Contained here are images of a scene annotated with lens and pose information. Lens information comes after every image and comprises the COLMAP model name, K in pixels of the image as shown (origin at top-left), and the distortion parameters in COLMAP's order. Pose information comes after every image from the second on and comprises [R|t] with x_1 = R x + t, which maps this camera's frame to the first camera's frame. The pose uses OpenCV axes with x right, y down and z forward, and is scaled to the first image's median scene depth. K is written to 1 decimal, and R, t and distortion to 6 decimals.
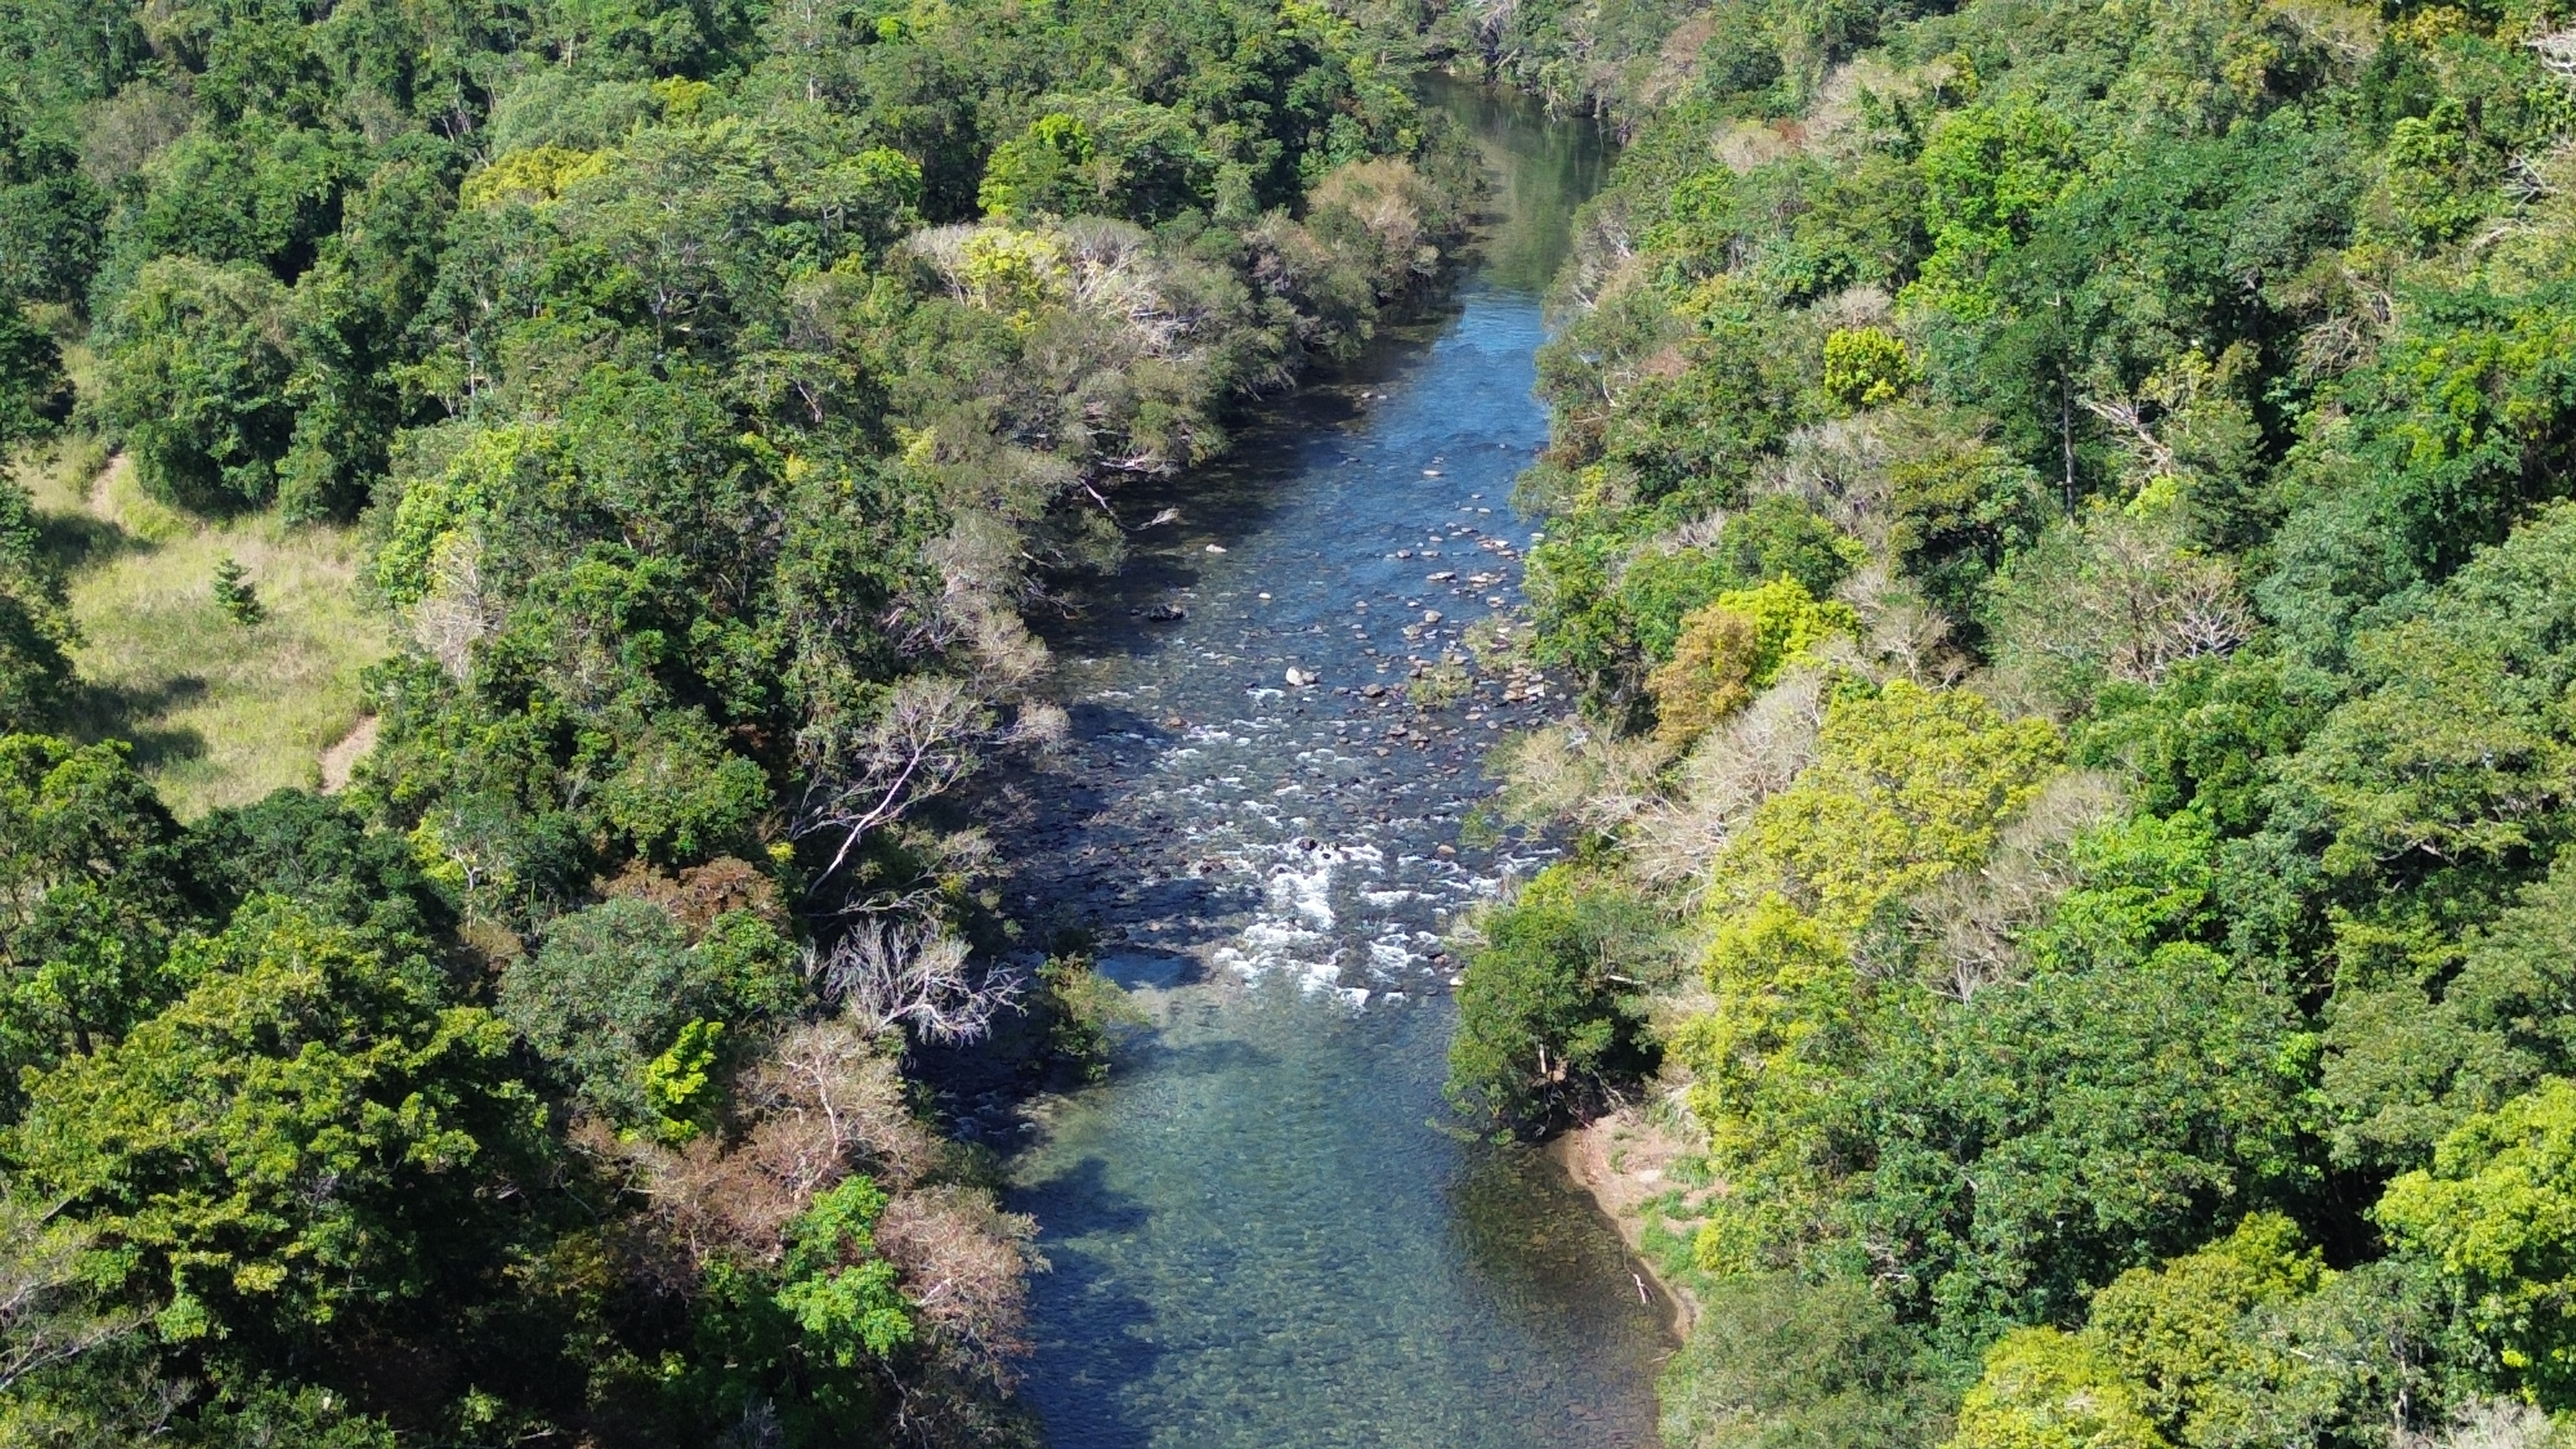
lens RADIAL K [[1826.4, 0, 1291.6], [0, 1826.4, 703.3], [0, 0, 1]] dist [0.054268, -0.045916]
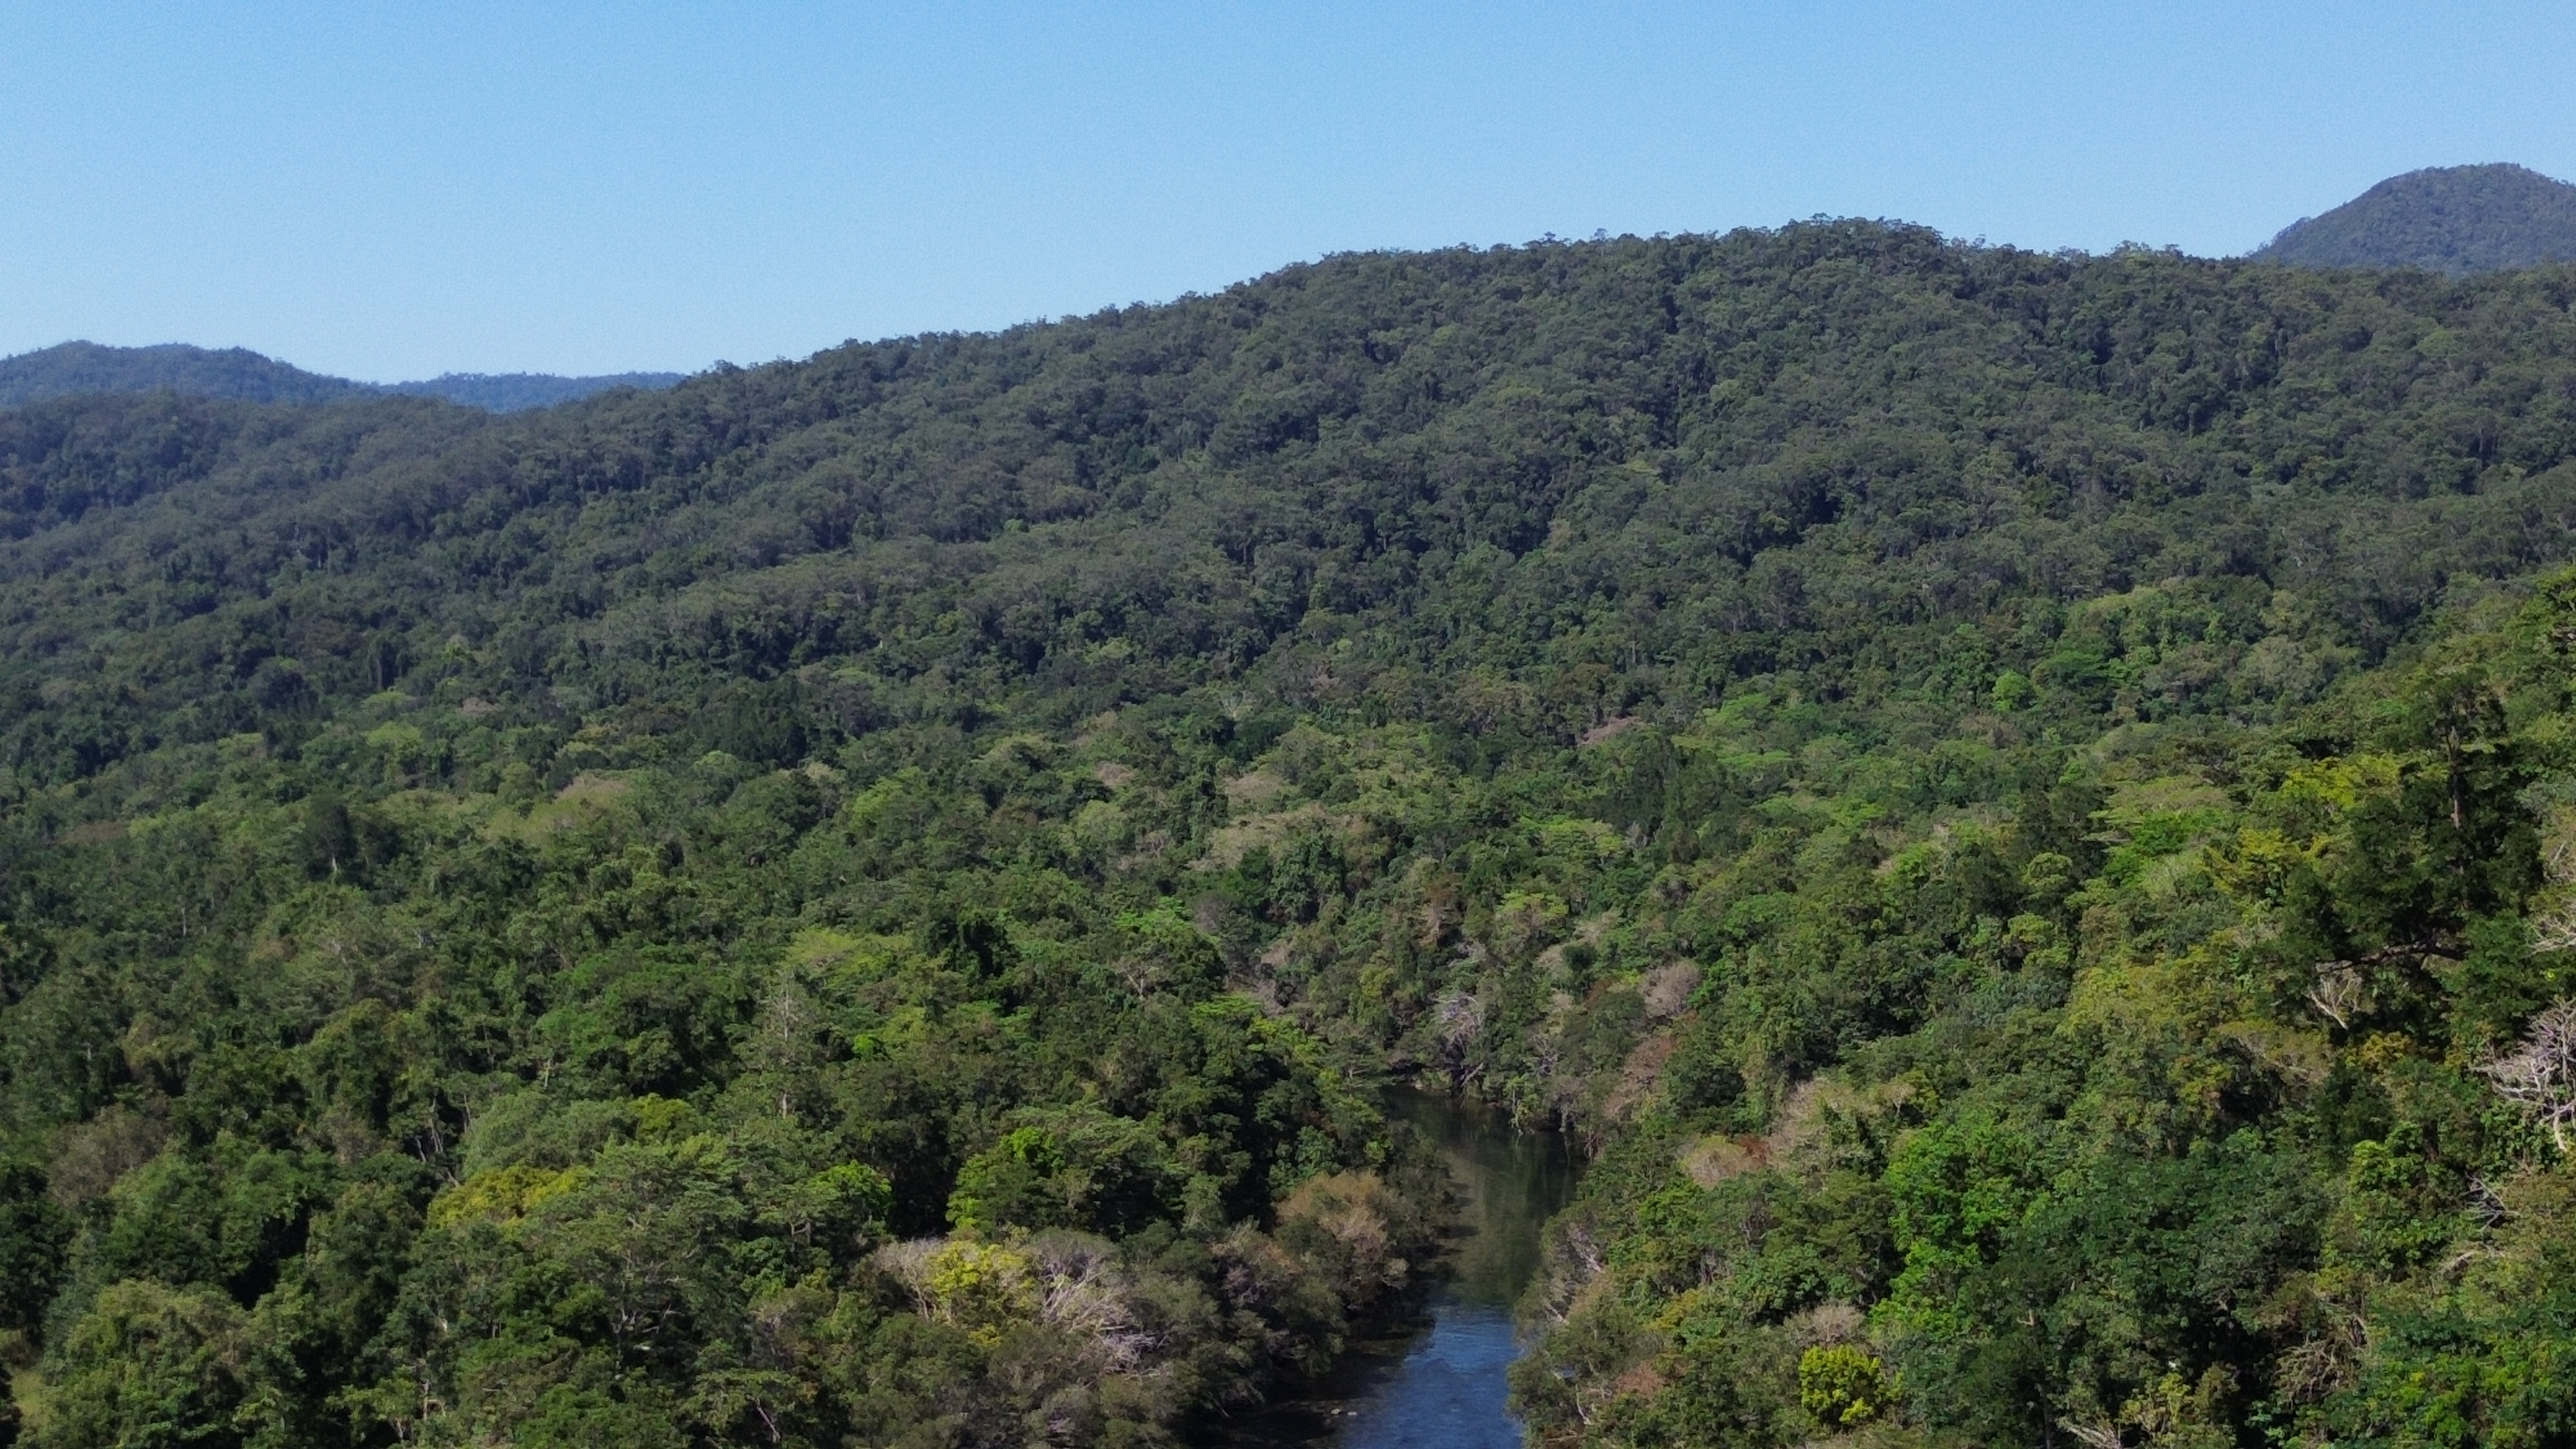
lens RADIAL K [[1826.4, 0, 1291.6], [0, 1826.4, 703.3], [0, 0, 1]] dist [0.054268, -0.045916]
pose [[0.999990, 0.000333, 0.004460, 0.012455], [0.000292, 0.990236, -0.139402, -0.410322], [-0.004463, 0.139402, 0.990226, -0.029676]]
